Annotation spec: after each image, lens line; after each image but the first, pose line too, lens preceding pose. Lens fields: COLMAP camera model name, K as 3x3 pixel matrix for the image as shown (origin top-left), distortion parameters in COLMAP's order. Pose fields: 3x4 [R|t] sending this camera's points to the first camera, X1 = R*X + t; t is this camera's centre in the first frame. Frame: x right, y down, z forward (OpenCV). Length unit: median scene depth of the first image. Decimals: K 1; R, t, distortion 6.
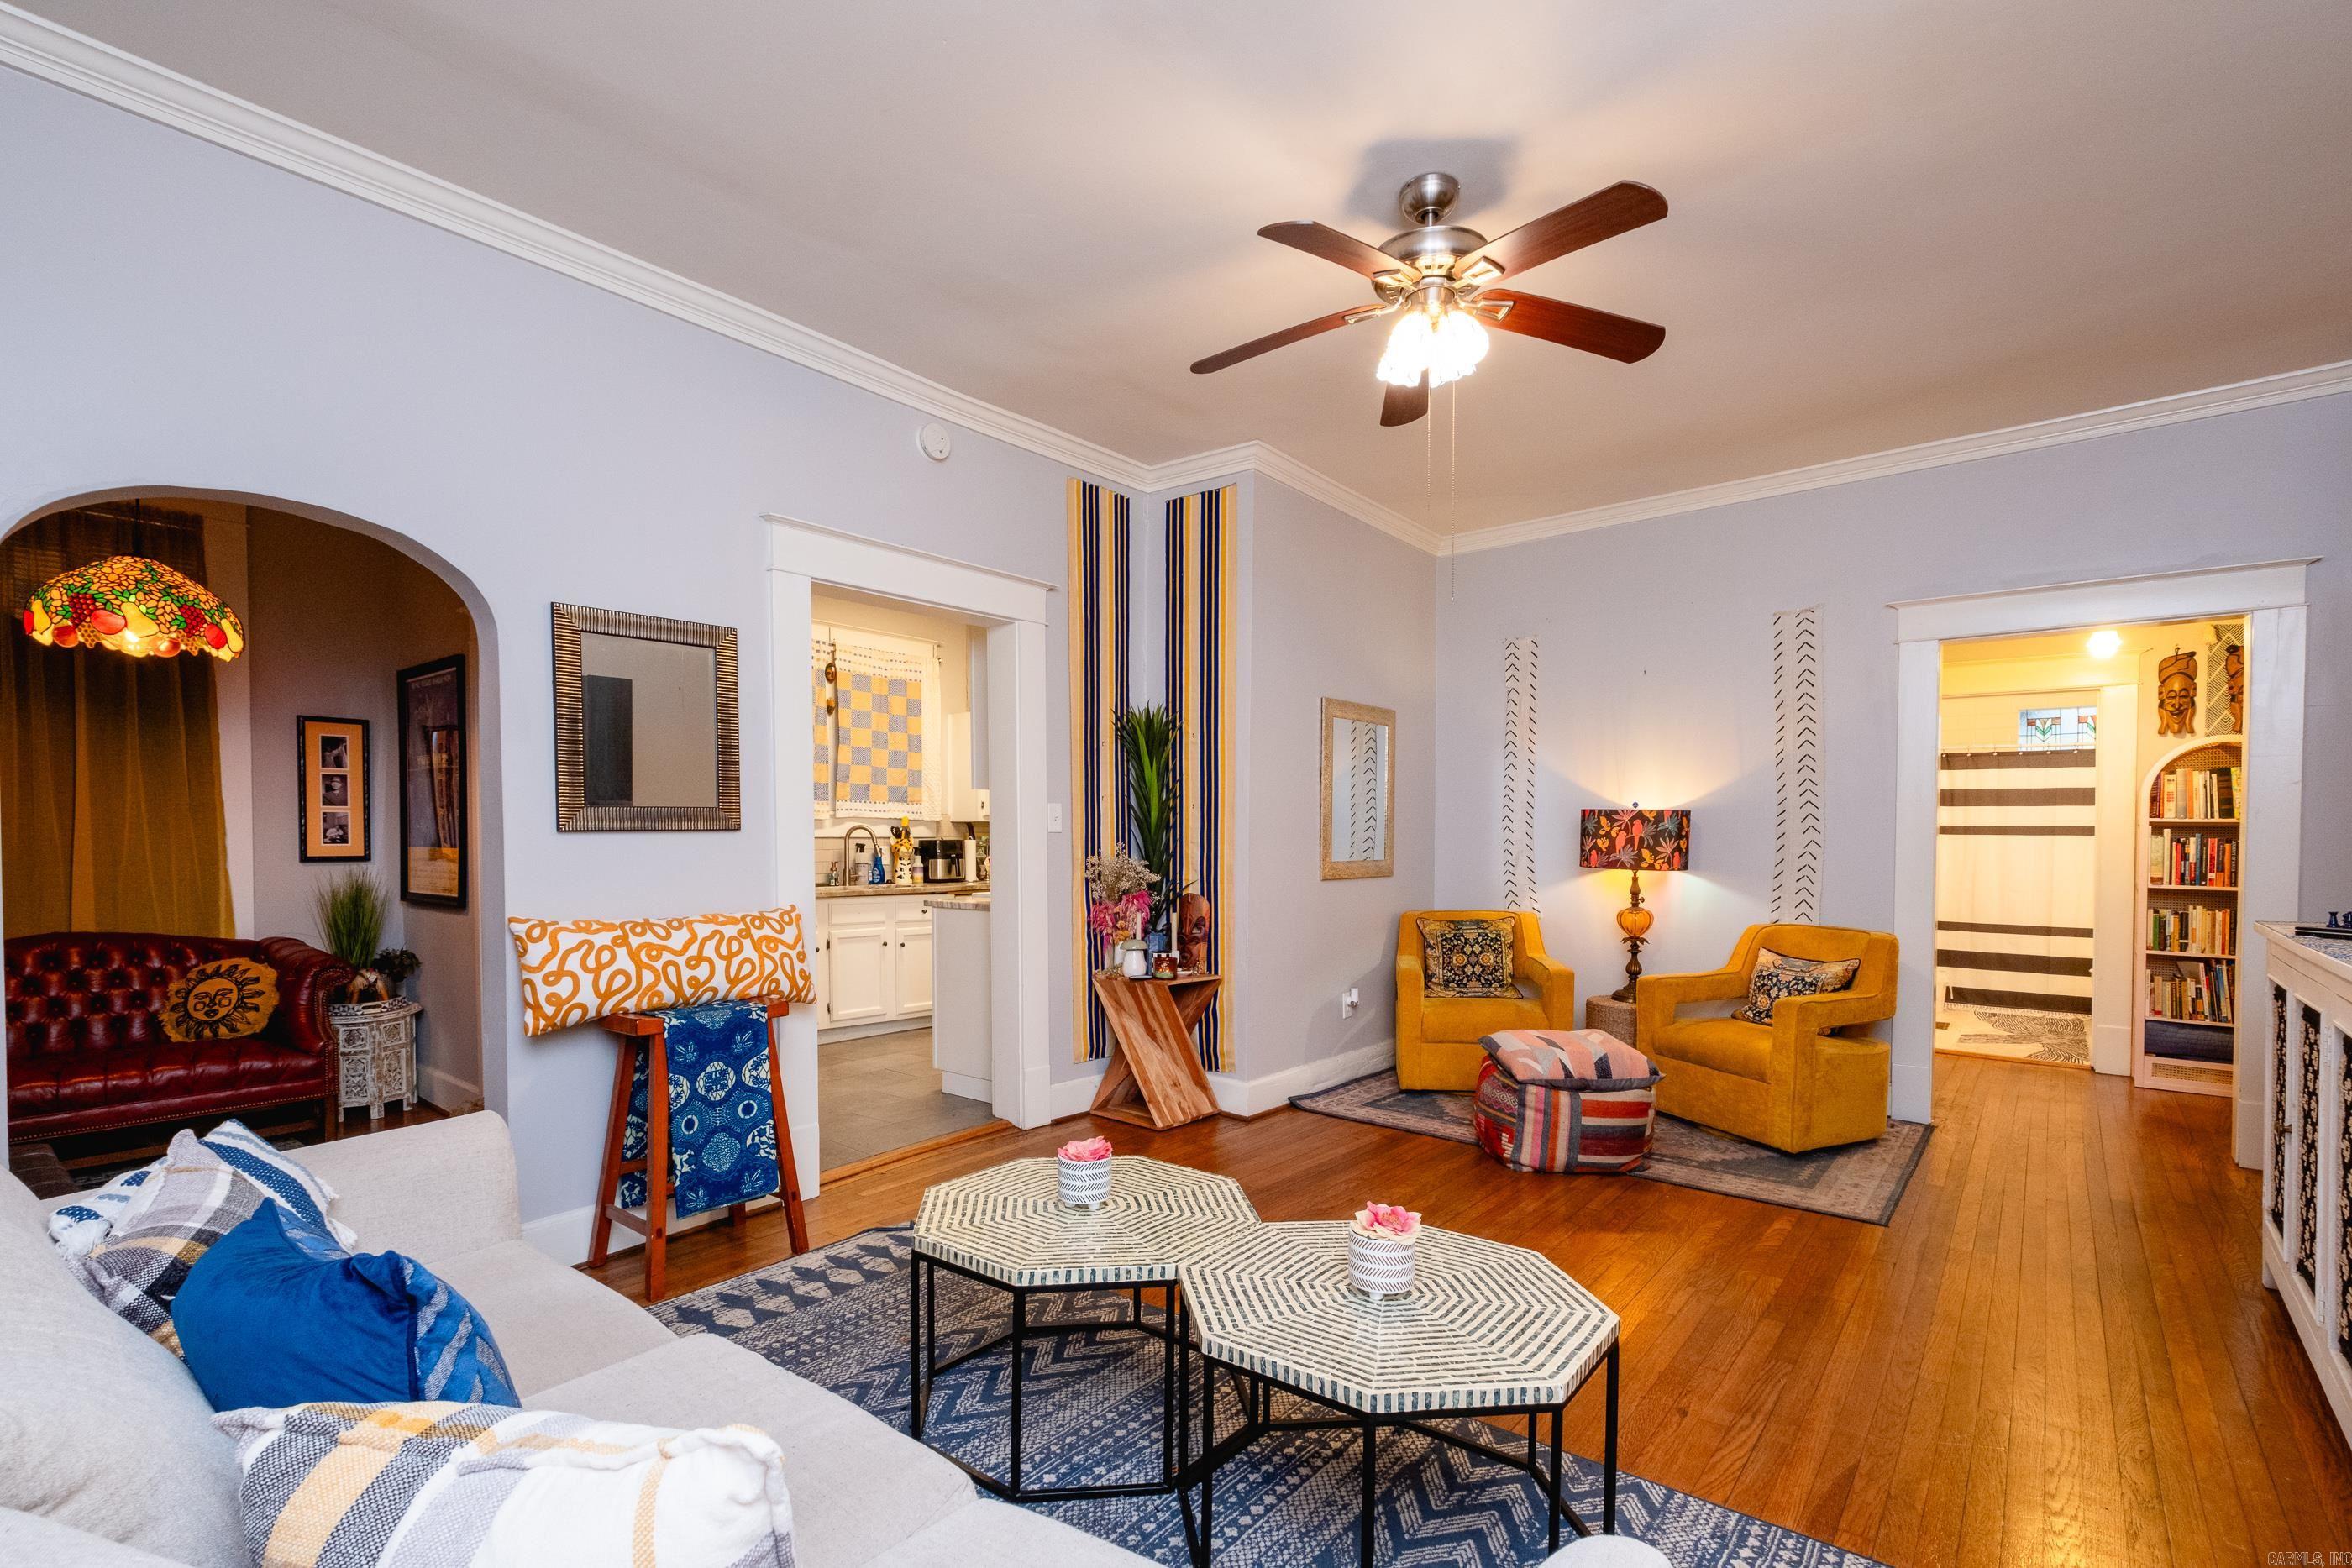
lens RADIAL K [[1092.9, 0, 1202.2], [0, 1092.9, 793.4], [0, 0, 1]] dist [-0.000100, -0.000146]
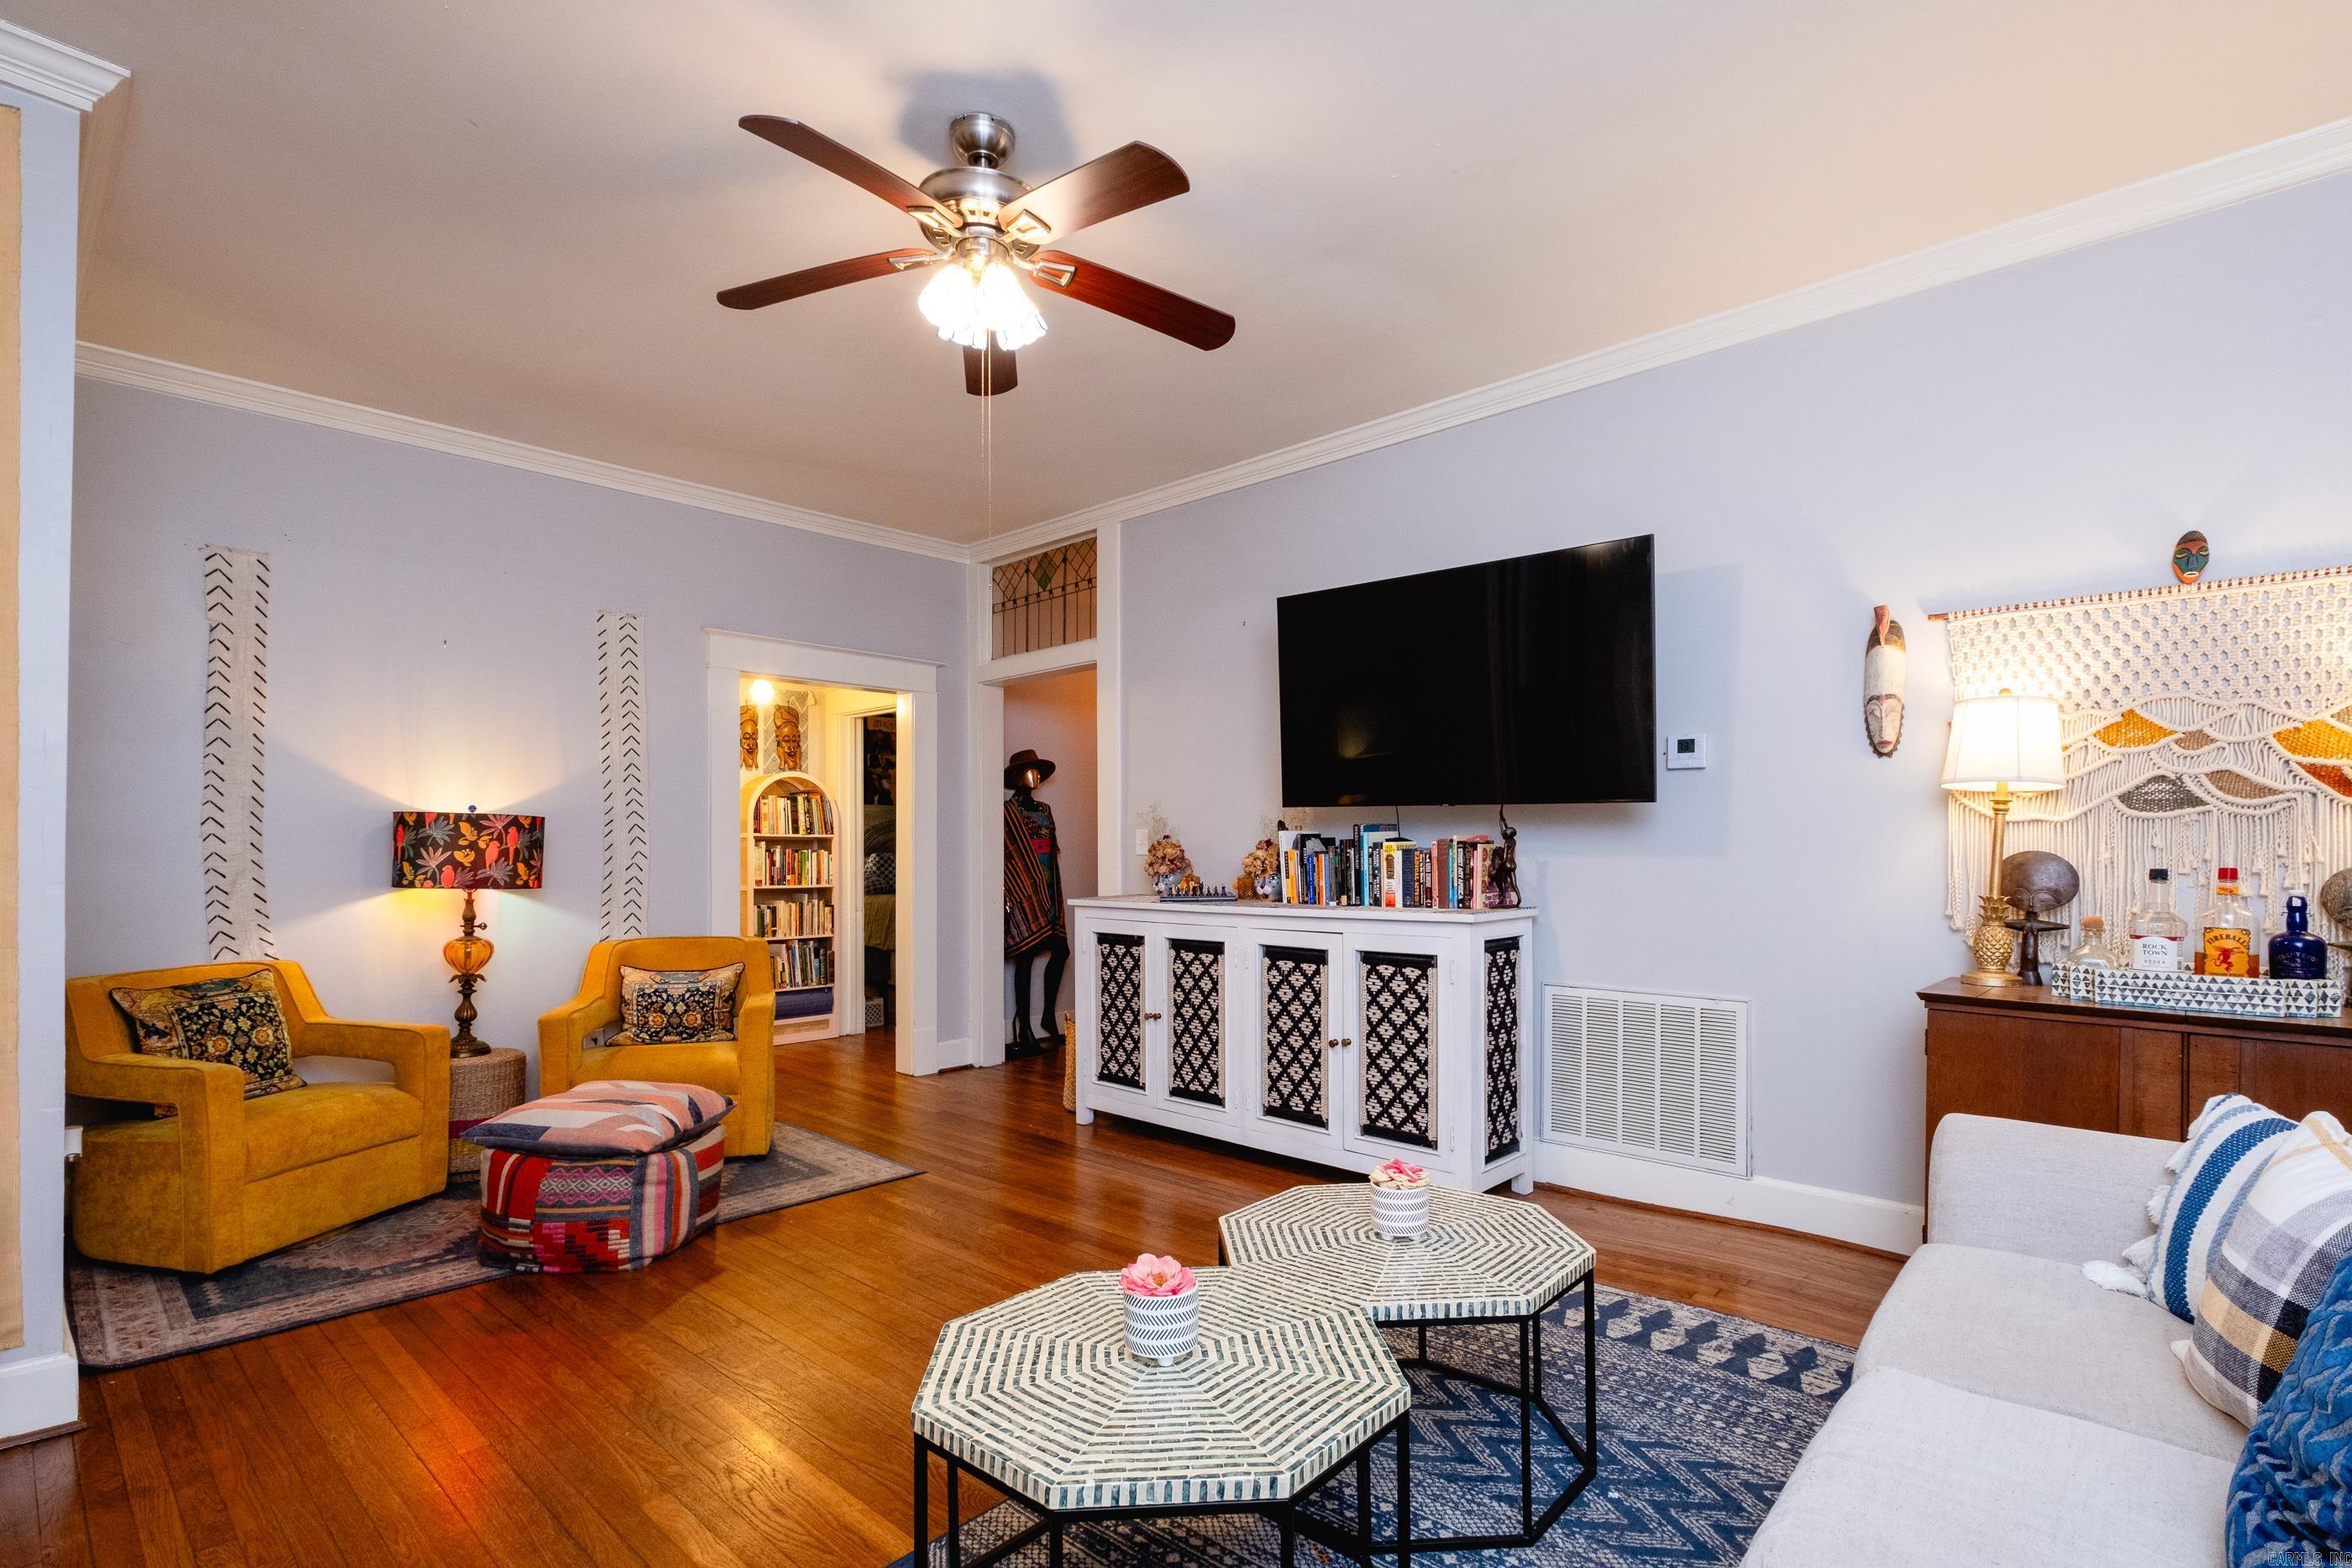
lens RADIAL K [[1092.9, 0, 1202.2], [0, 1092.9, 793.4], [0, 0, 1]] dist [-0.000100, -0.000146]
pose [[0.067974, 0.048939, 0.996486, -0.376214], [-0.034523, 0.998313, -0.046674, 0.018866], [-0.997090, -0.031229, 0.069549, 0.421248]]
